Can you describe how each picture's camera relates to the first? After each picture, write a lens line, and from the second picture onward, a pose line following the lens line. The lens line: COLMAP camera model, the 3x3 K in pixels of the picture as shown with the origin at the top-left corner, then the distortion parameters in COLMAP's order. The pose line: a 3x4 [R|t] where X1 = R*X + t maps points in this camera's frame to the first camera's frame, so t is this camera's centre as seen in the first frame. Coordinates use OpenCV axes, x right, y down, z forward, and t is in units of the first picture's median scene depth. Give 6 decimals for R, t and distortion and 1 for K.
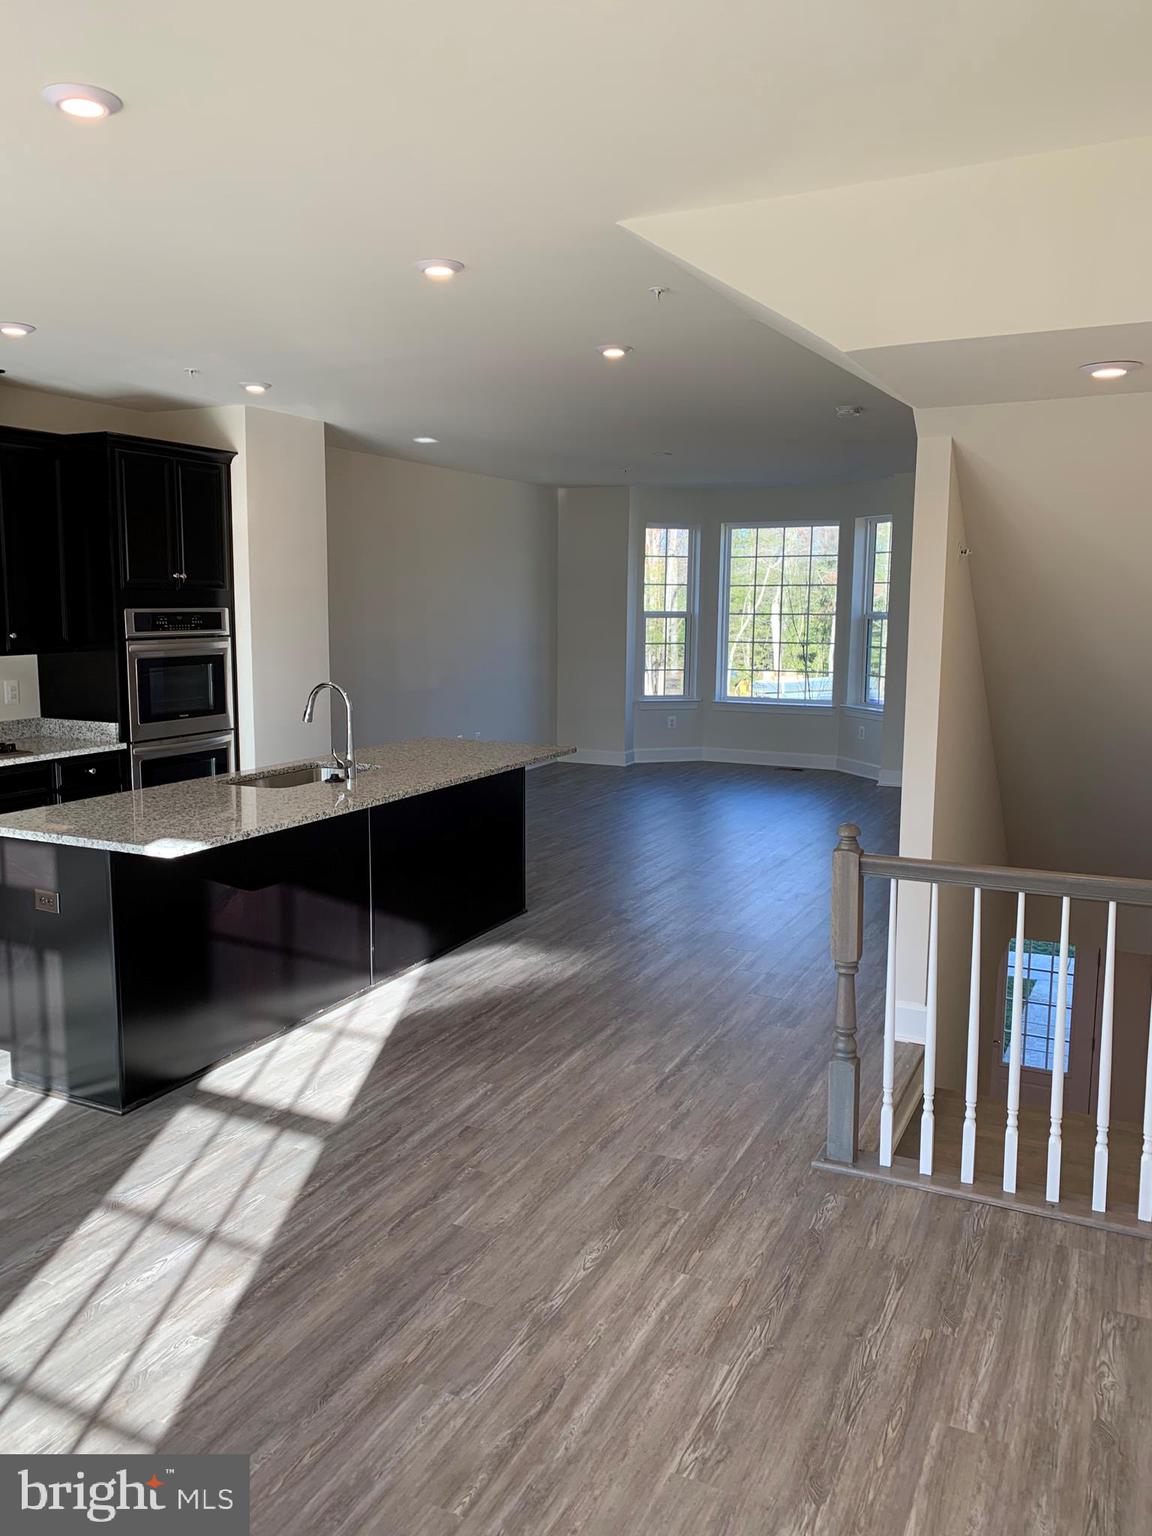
lens RADIAL K [[1159.8, 0, 576.0], [0, 1159.8, 768.0], [0, 0, 1]] dist [0.078330, -0.103891]
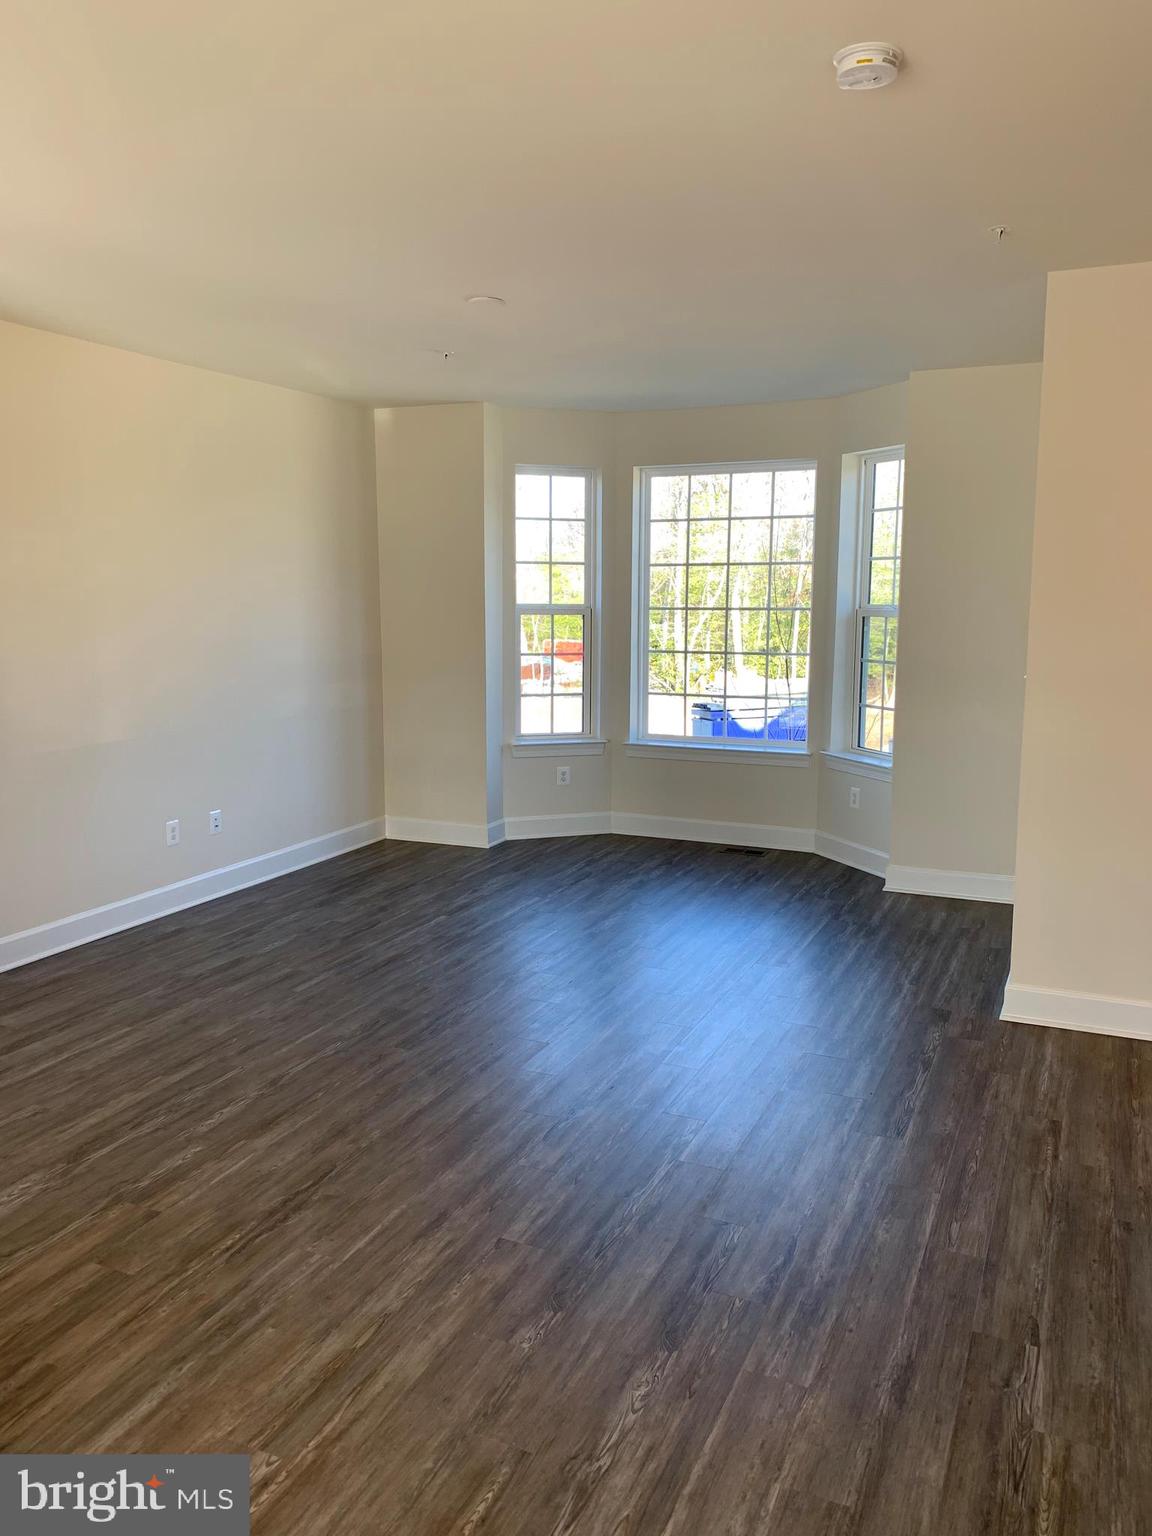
lens RADIAL K [[1159.8, 0, 576.0], [0, 1159.8, 768.0], [0, 0, 1]] dist [0.078330, -0.103891]
pose [[0.999504, -0.009313, 0.030095, 0.071349], [0.009107, 0.999934, 0.006993, -0.048689], [-0.030158, -0.006716, 0.999523, 0.355029]]
